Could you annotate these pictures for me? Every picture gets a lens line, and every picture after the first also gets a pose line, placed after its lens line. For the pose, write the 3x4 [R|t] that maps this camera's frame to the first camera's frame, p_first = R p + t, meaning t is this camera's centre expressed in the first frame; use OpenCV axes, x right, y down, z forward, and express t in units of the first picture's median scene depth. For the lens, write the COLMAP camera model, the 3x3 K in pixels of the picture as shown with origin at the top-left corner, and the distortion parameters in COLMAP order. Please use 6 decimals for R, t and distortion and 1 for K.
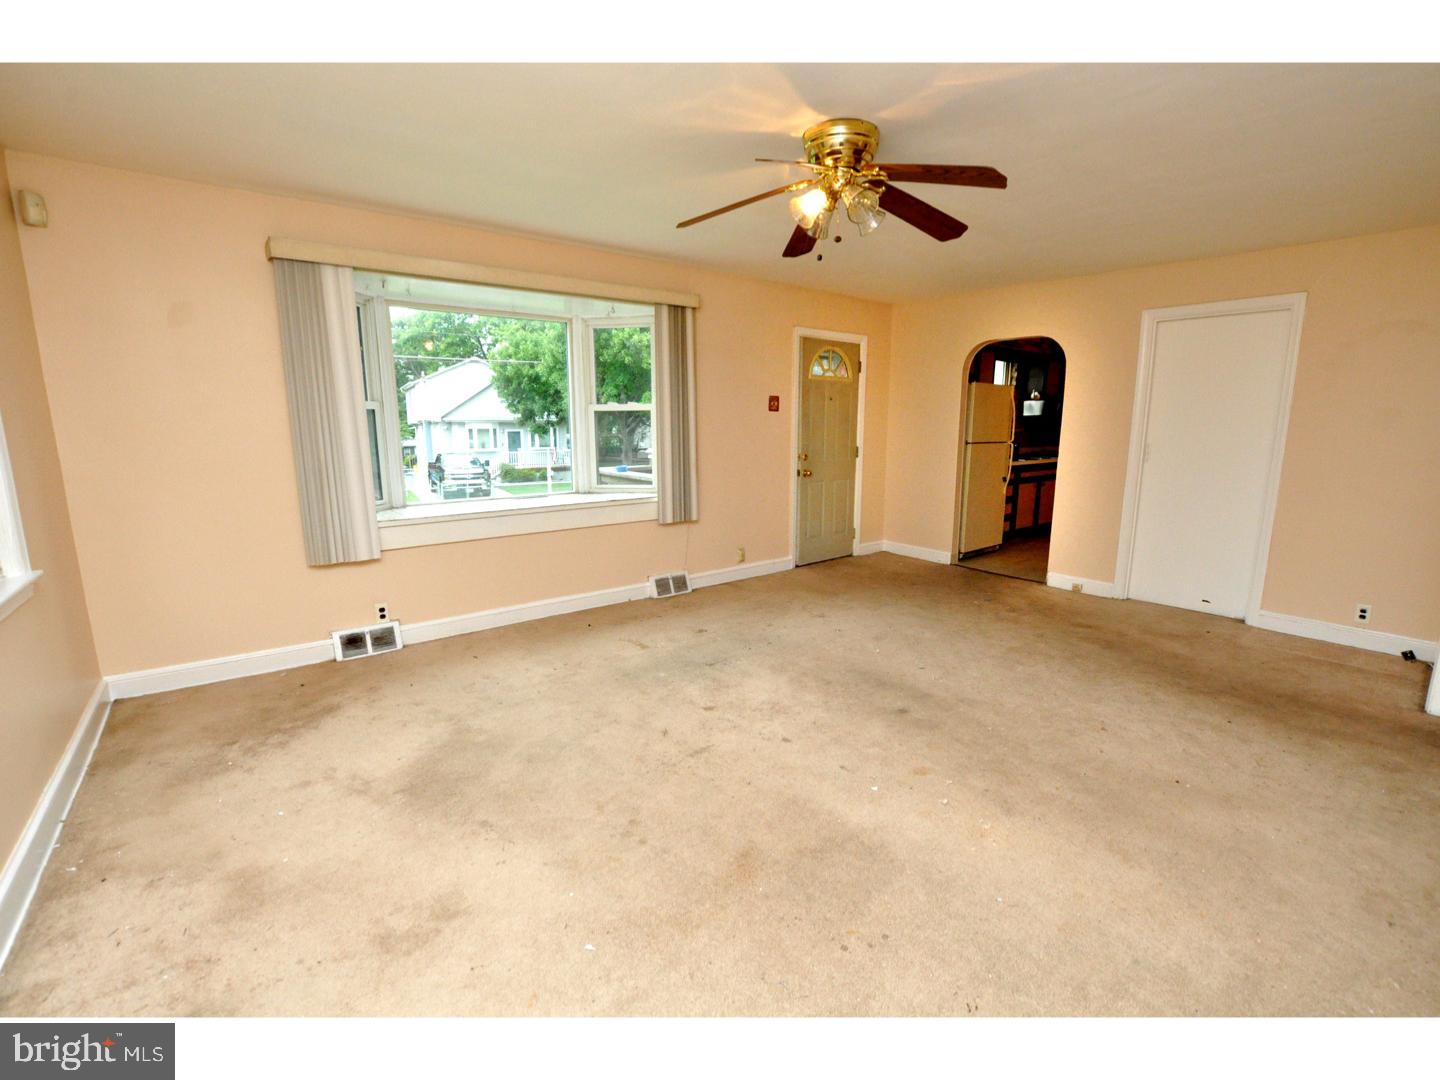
lens RADIAL K [[638.0, 0, 719.5], [0, 638.0, 534.7], [0, 0, 1]] dist [-0.026131, 0.002794]
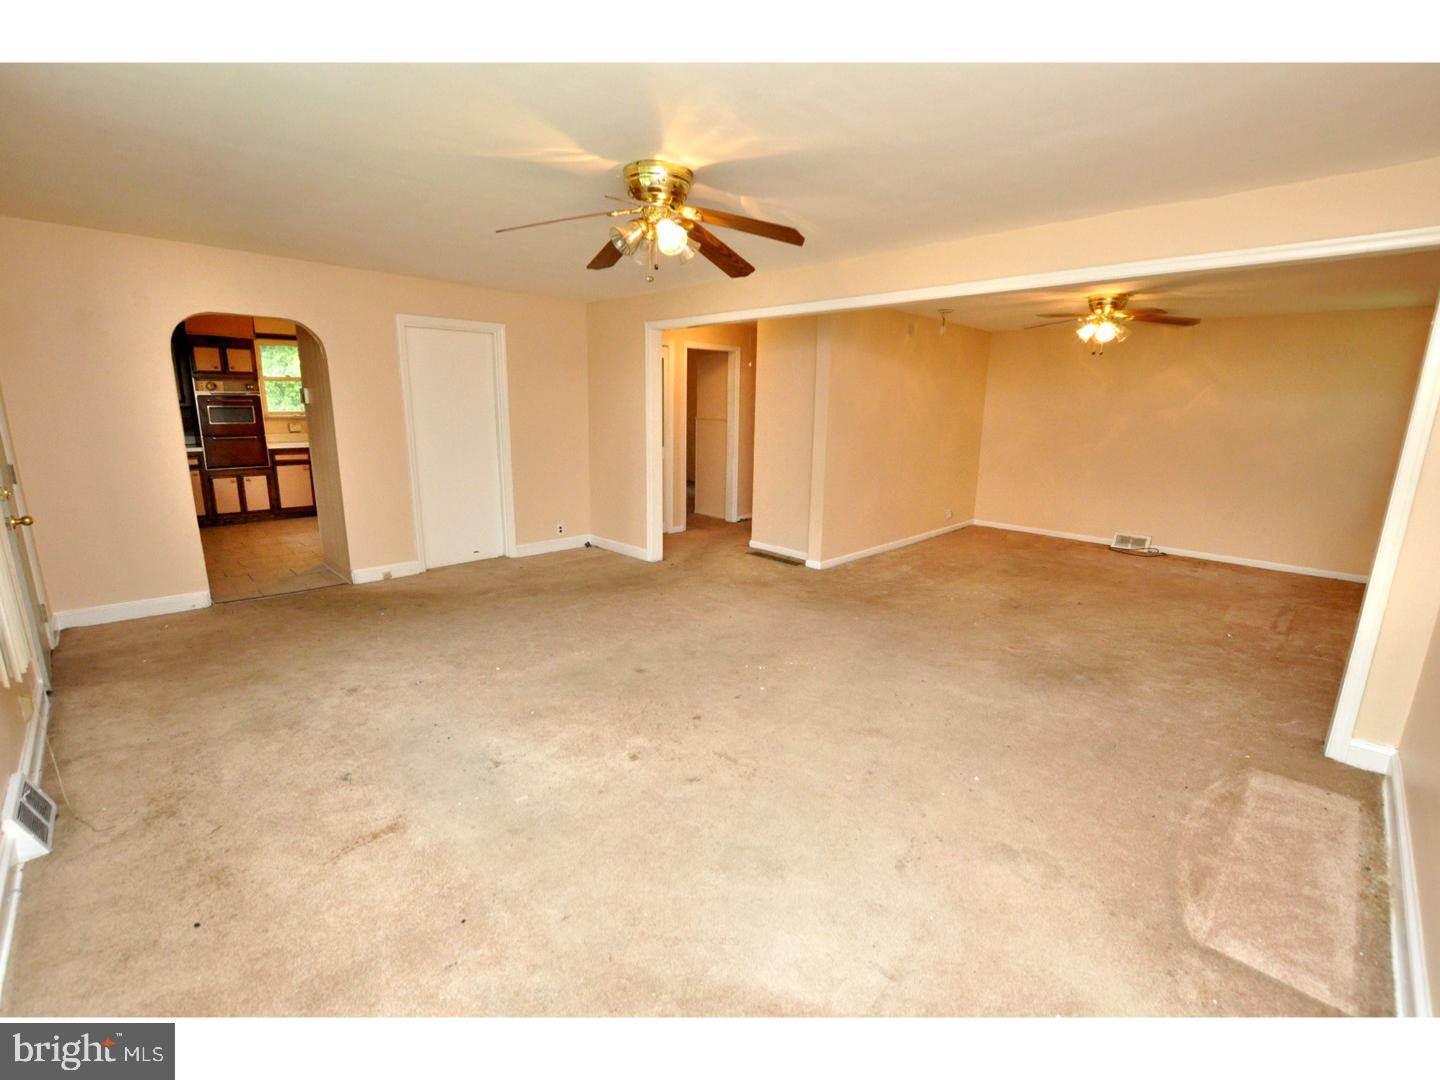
lens RADIAL K [[650.1, 0, 716.7], [0, 650.1, 534.7], [0, 0, 1]] dist [-0.012002, 0.000142]
pose [[-0.115687, -0.200368, 0.972866, -0.656421], [0.157312, 0.963385, 0.217122, -0.159589], [-0.980749, 0.178162, -0.079931, 0.691433]]
